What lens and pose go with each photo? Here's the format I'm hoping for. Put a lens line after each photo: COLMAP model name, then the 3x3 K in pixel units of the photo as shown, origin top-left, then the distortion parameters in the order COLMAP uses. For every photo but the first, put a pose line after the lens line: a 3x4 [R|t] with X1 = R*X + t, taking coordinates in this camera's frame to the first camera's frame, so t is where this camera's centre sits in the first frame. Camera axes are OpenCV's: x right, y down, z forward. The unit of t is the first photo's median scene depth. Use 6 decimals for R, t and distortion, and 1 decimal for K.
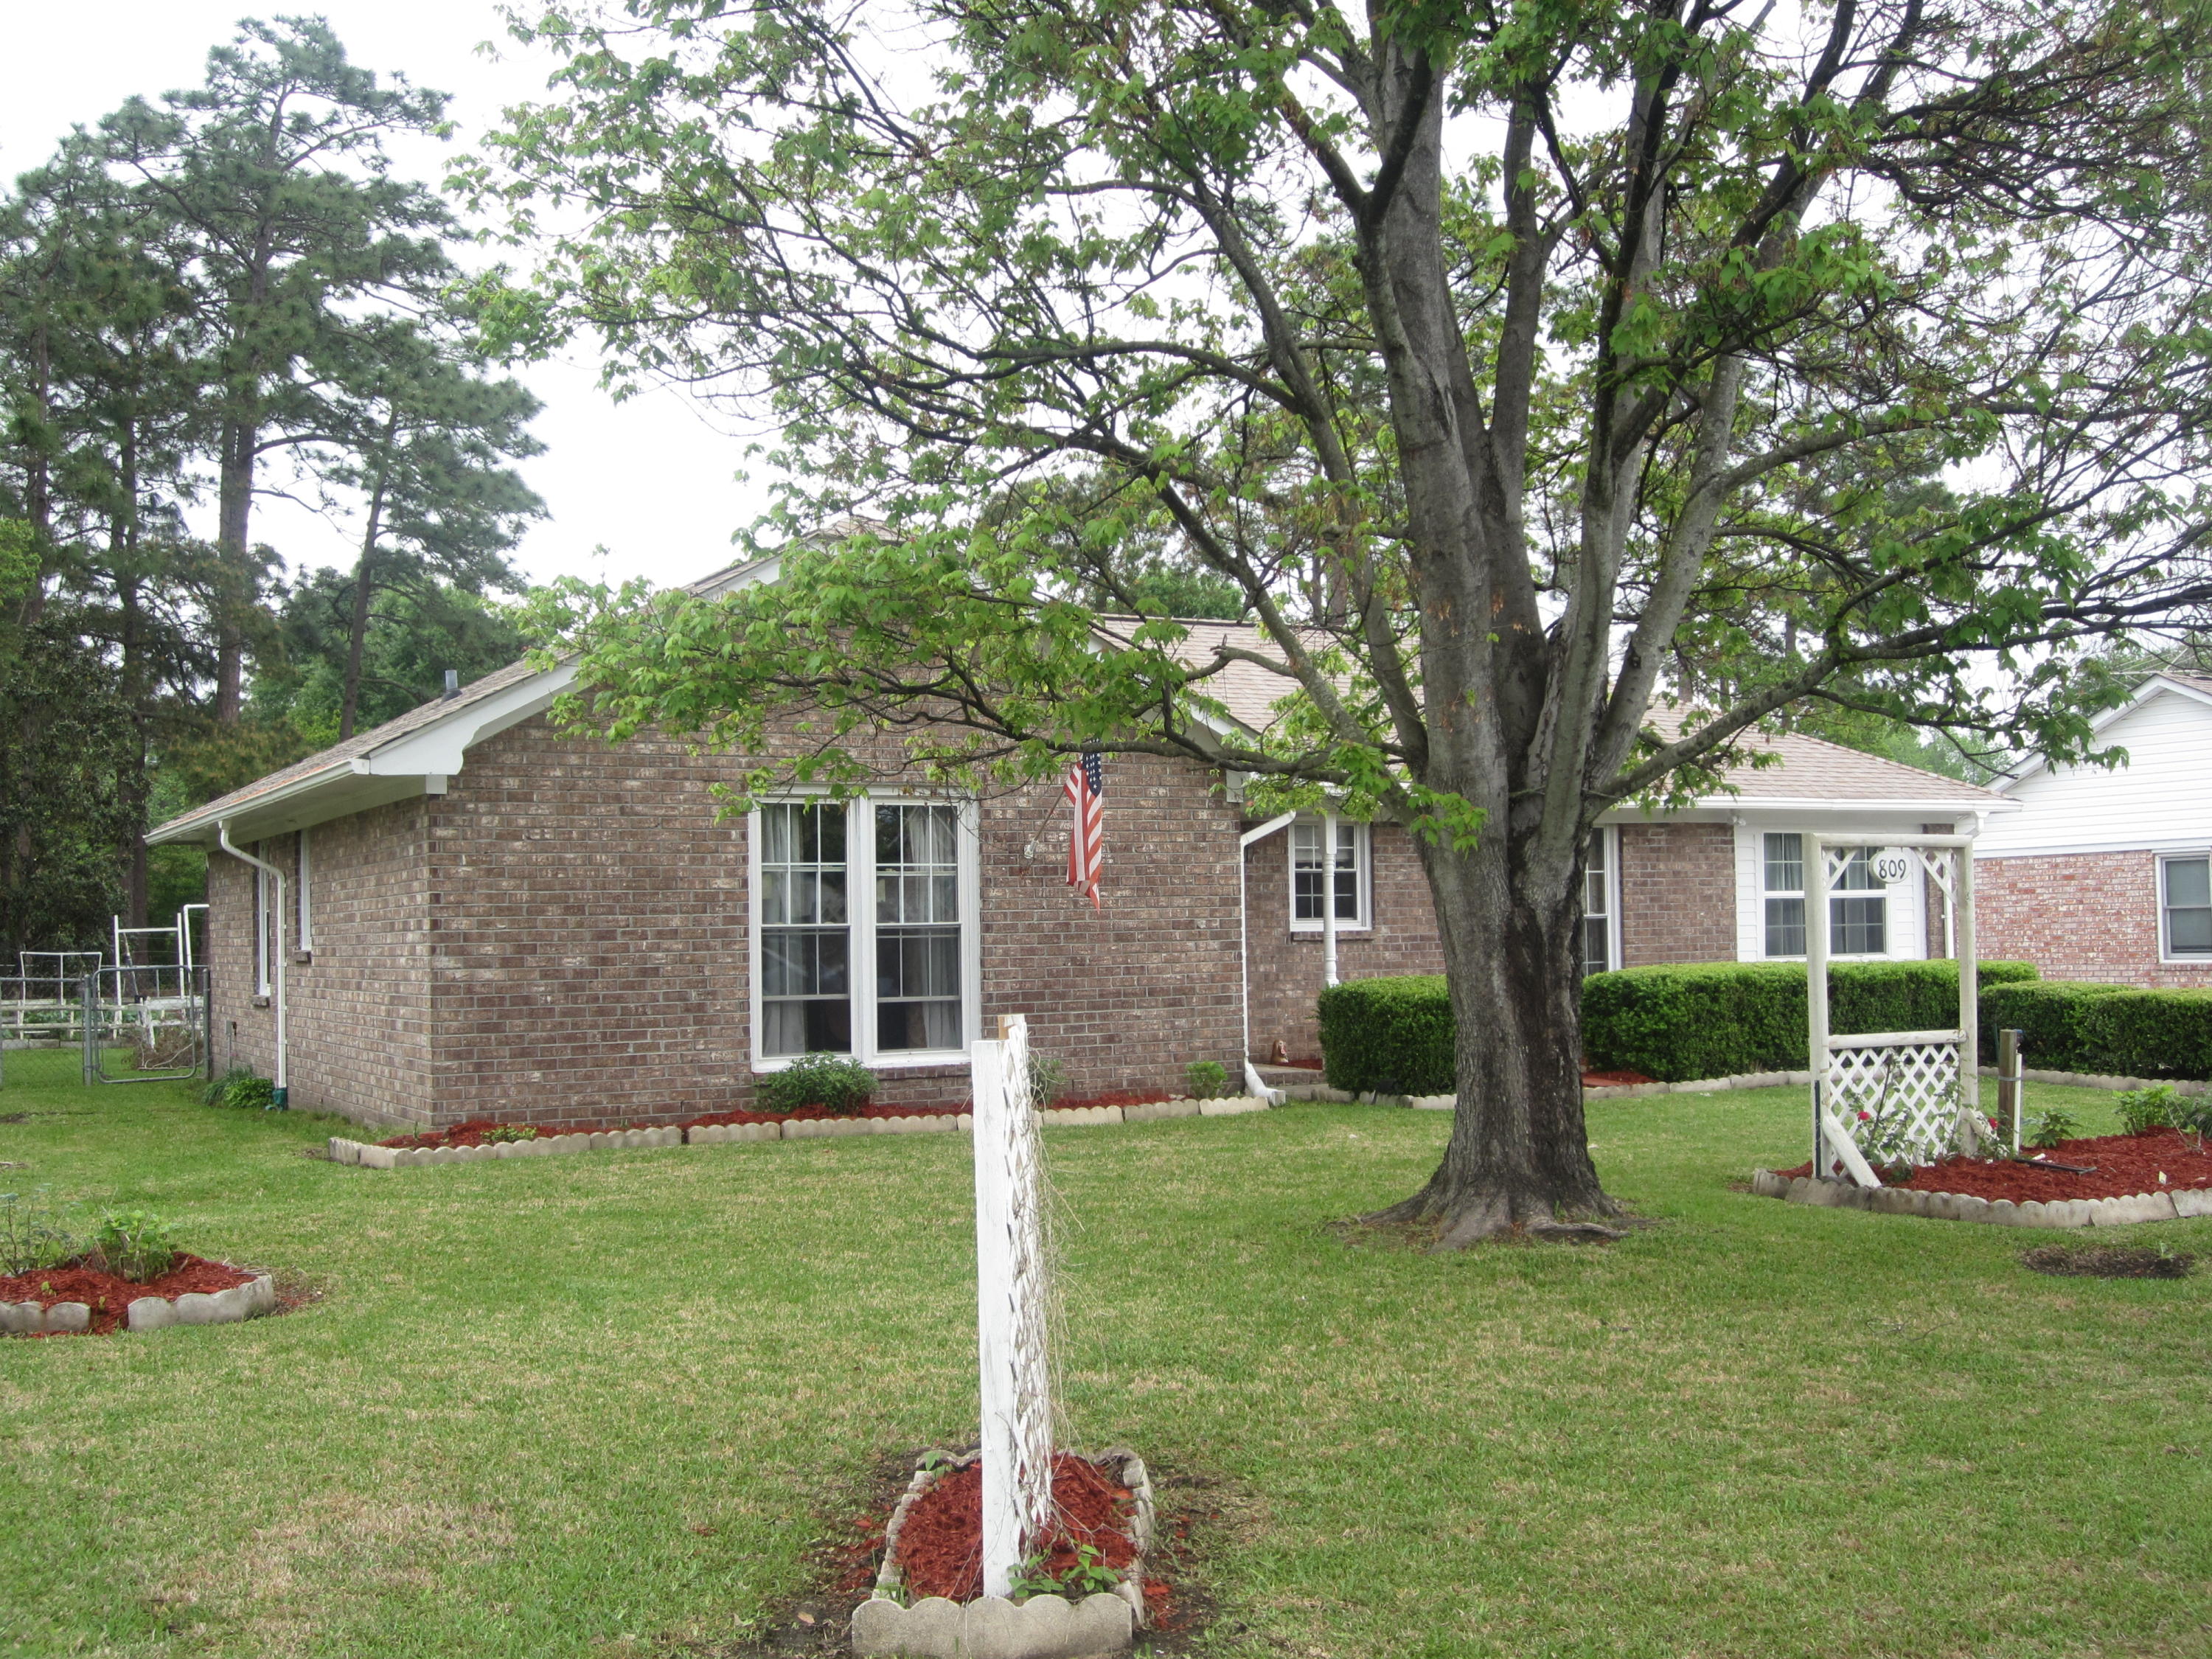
lens RADIAL K [[2429.1, 0, 1106.0], [0, 2429.1, 829.5], [0, 0, 1]] dist [-0.061741, 0.007803]
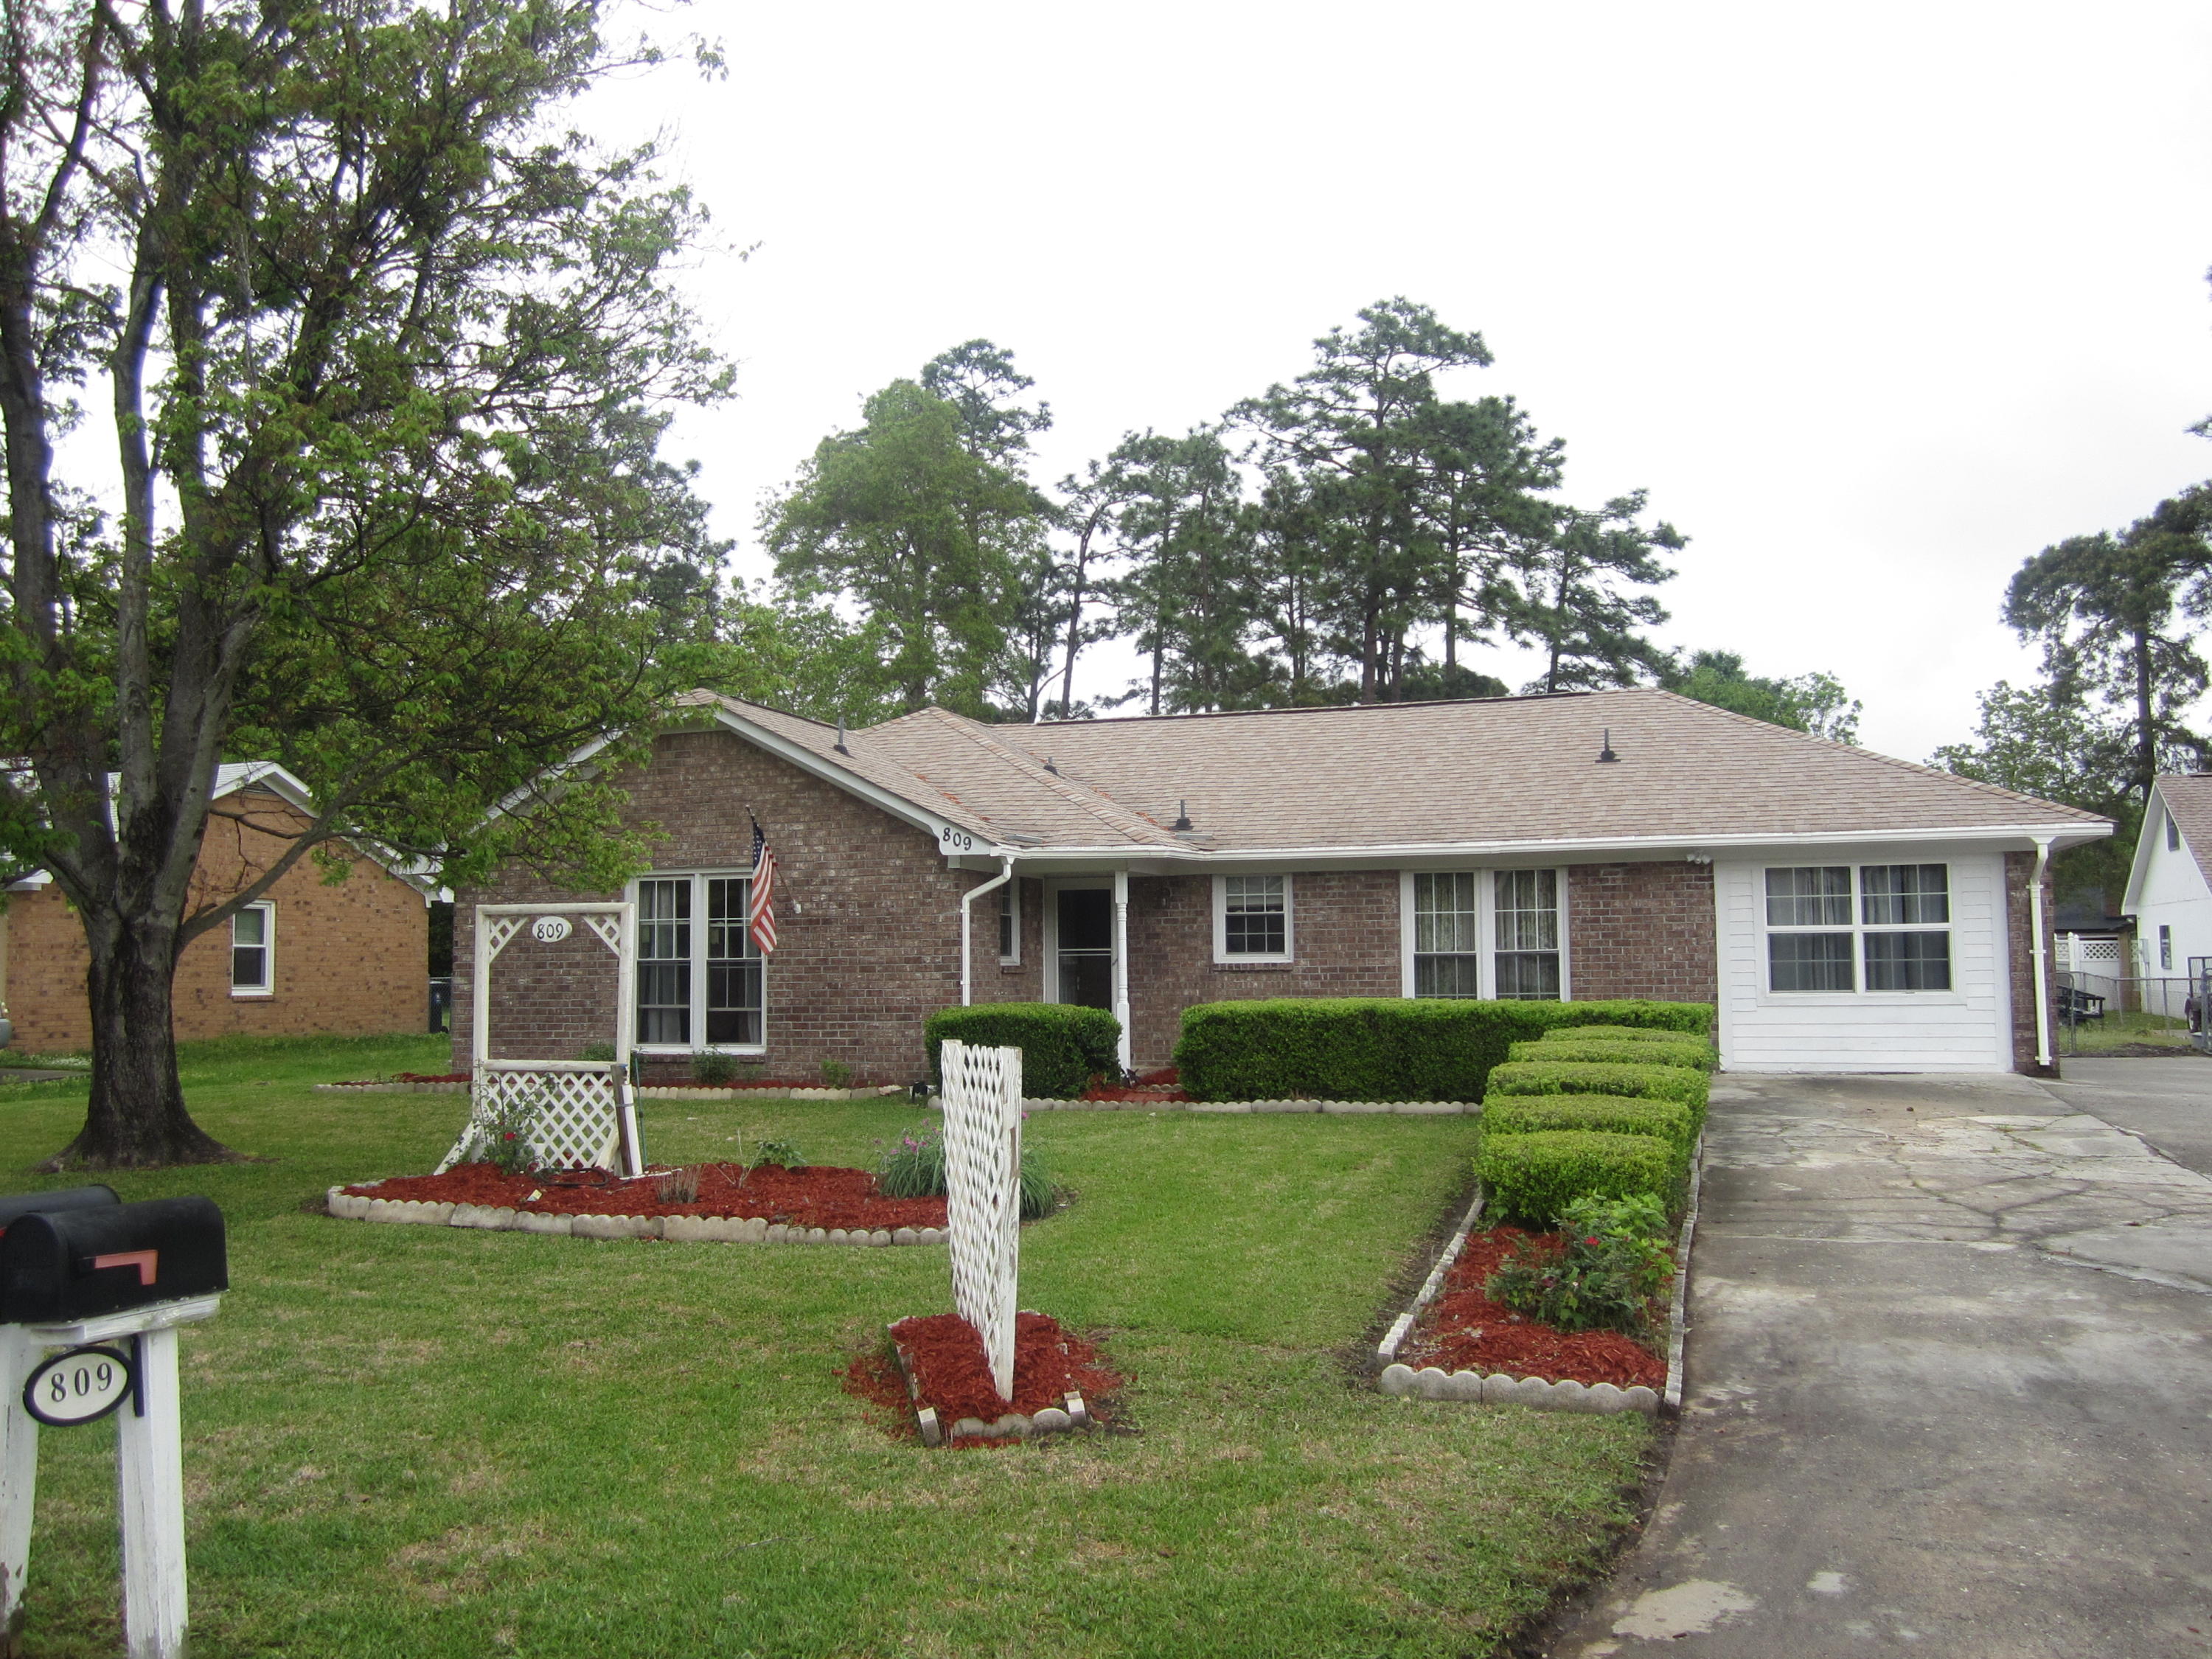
lens RADIAL K [[1819.8, 0, 1106.0], [0, 1819.8, 829.5], [0, 0, 1]] dist [-0.058476, 0.026596]
pose [[0.684050, -0.043004, -0.728166, 0.871804], [0.030835, 0.999073, -0.030037, 0.000220], [0.728783, -0.001906, 0.684742, 0.399008]]
